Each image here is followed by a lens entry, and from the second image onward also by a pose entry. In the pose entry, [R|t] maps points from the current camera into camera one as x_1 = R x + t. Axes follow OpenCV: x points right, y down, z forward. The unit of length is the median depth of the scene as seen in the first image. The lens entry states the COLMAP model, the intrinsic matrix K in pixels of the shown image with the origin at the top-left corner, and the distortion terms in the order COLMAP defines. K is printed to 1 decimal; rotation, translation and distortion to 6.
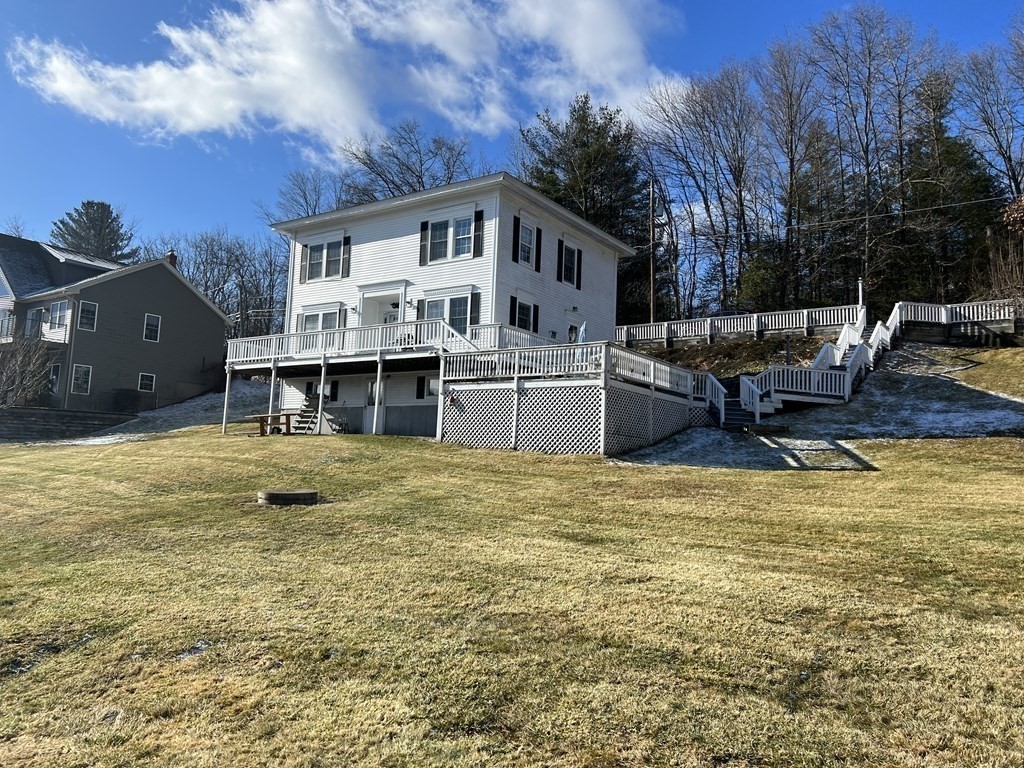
lens RADIAL K [[760.5, 0, 512.0], [0, 760.5, 384.0], [0, 0, 1]] dist [0.102898, -0.123813]
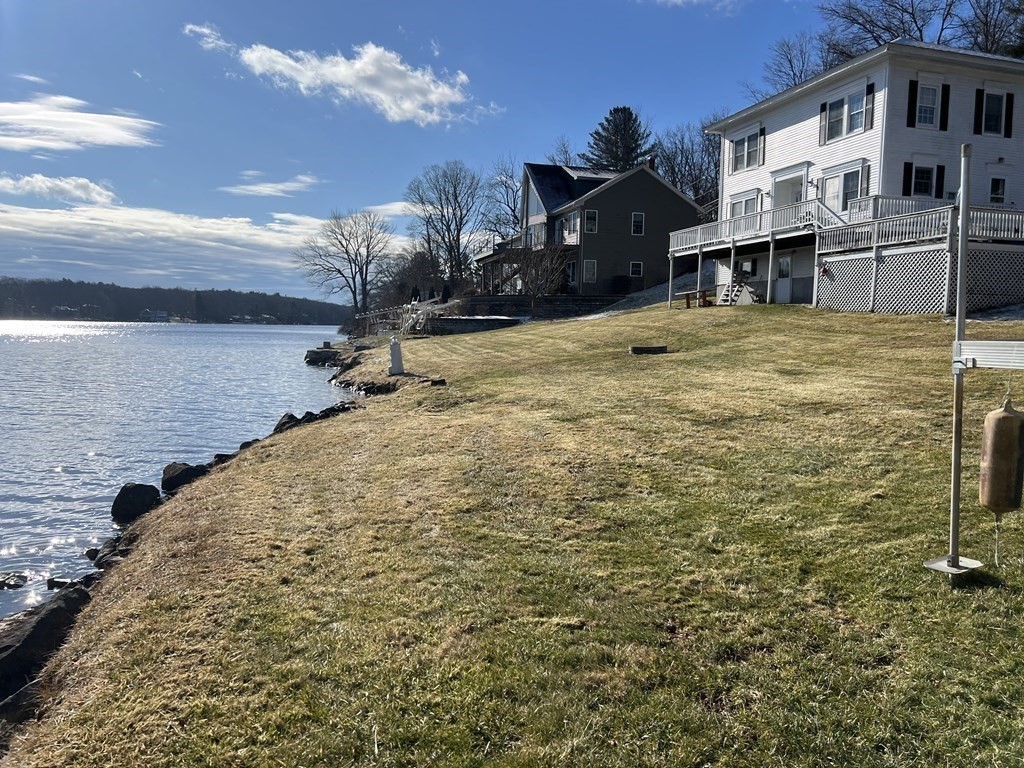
lens RADIAL K [[760.5, 0, 512.0], [0, 760.5, 384.0], [0, 0, 1]] dist [0.102898, -0.123813]
pose [[0.783740, 0.020064, -0.620765, 0.223334], [0.083414, 0.987023, 0.137216, -0.007718], [0.615462, -0.159322, 0.771895, -0.172779]]
